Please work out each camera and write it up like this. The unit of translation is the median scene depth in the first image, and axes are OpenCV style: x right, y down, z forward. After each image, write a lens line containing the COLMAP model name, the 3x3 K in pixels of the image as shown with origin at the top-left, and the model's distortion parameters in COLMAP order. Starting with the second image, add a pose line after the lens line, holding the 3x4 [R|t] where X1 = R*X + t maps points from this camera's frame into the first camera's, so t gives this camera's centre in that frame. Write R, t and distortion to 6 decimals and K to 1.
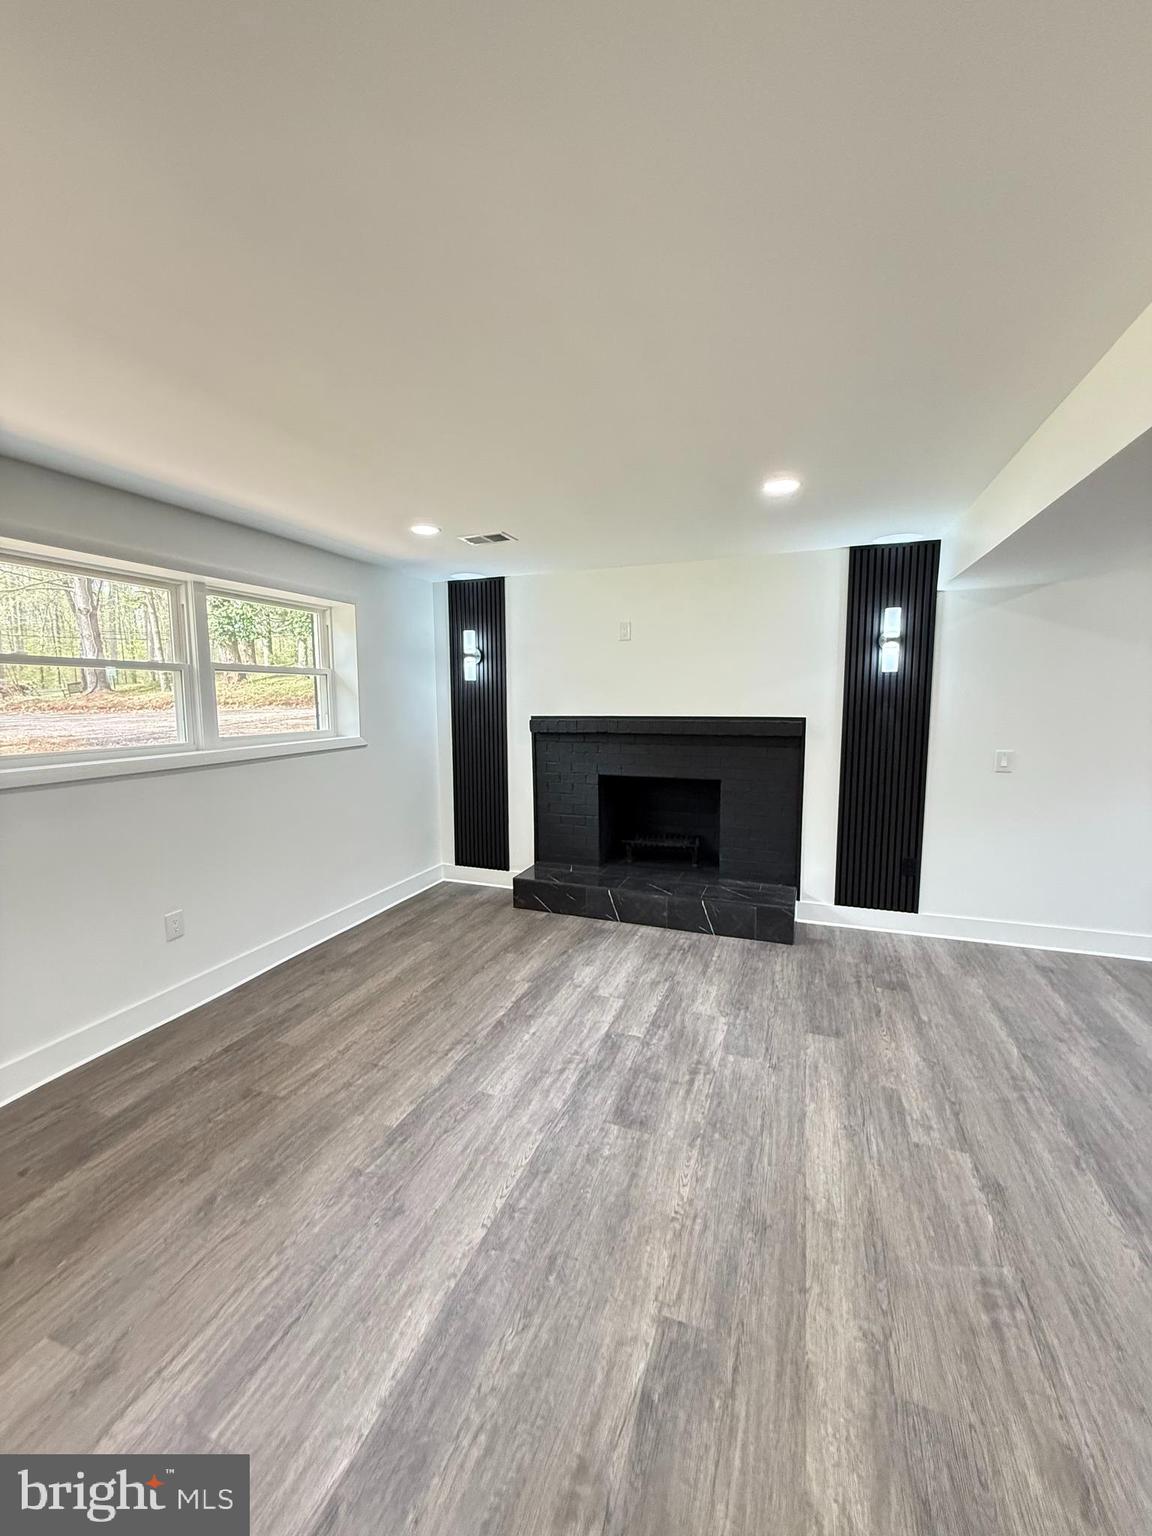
lens RADIAL K [[615.8, 0, 576.0], [0, 615.8, 768.0], [0, 0, 1]] dist [-0.000072, -0.000255]
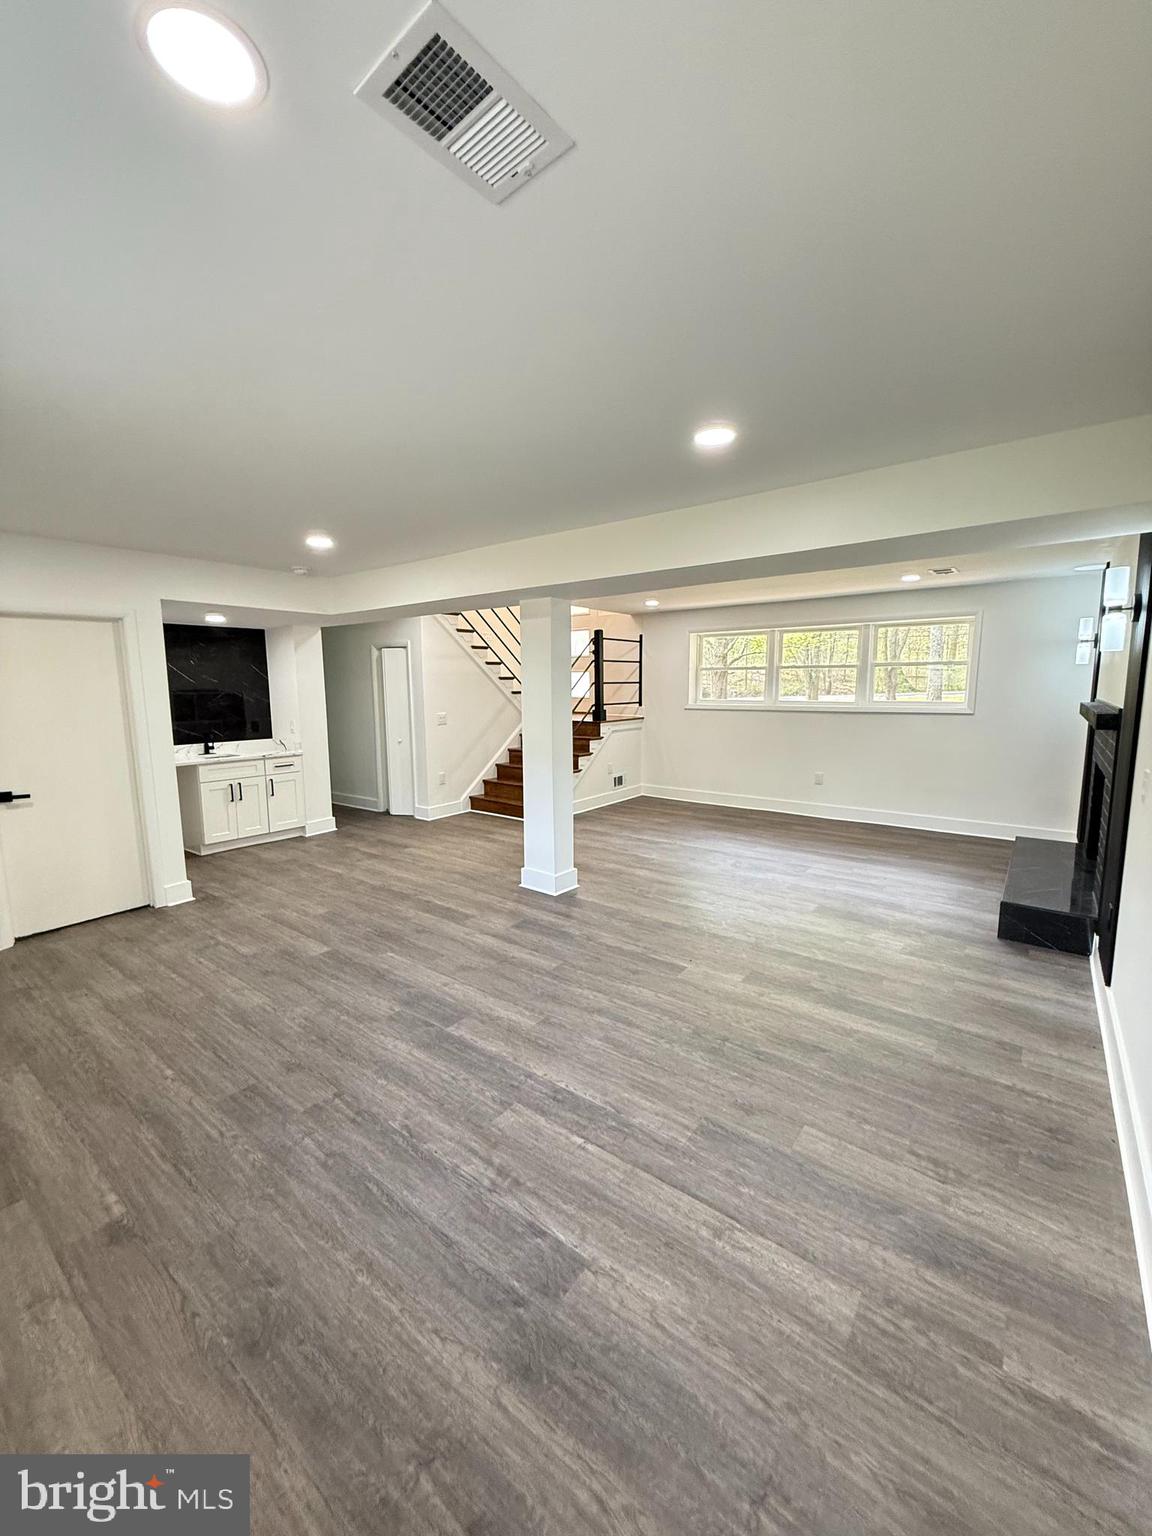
lens RADIAL K [[615.8, 0, 576.0], [0, 615.8, 768.0], [0, 0, 1]] dist [-0.000072, -0.000255]
pose [[-0.295466, 0.137925, -0.945345, 1.372791], [-0.113130, 0.977510, 0.177976, -0.069686], [0.948631, 0.159533, -0.273218, 0.565322]]
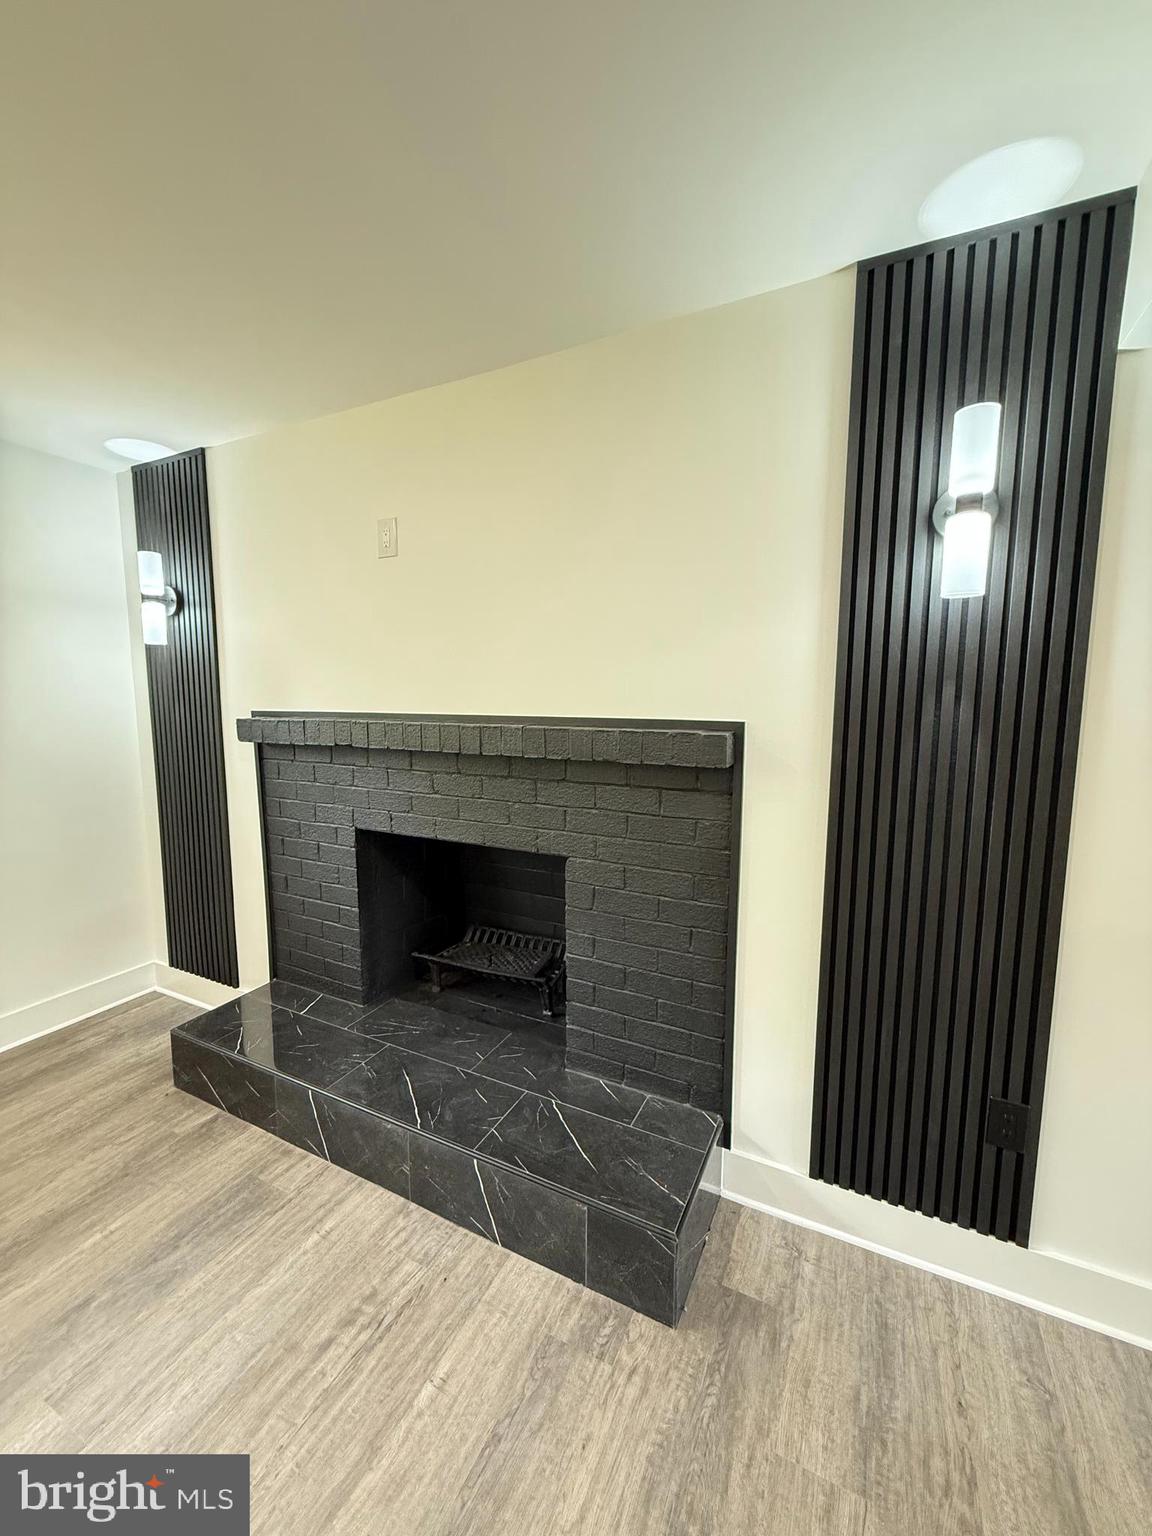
lens RADIAL K [[607.9, 0, 576.0], [0, 607.9, 768.0], [0, 0, 1]] dist [-0.000004, -0.000068]
pose [[0.995202, 0.022696, -0.095175, 0.304814], [-0.022729, 0.999741, 0.000730, -0.050197], [0.095167, 0.001437, 0.995460, 0.594387]]
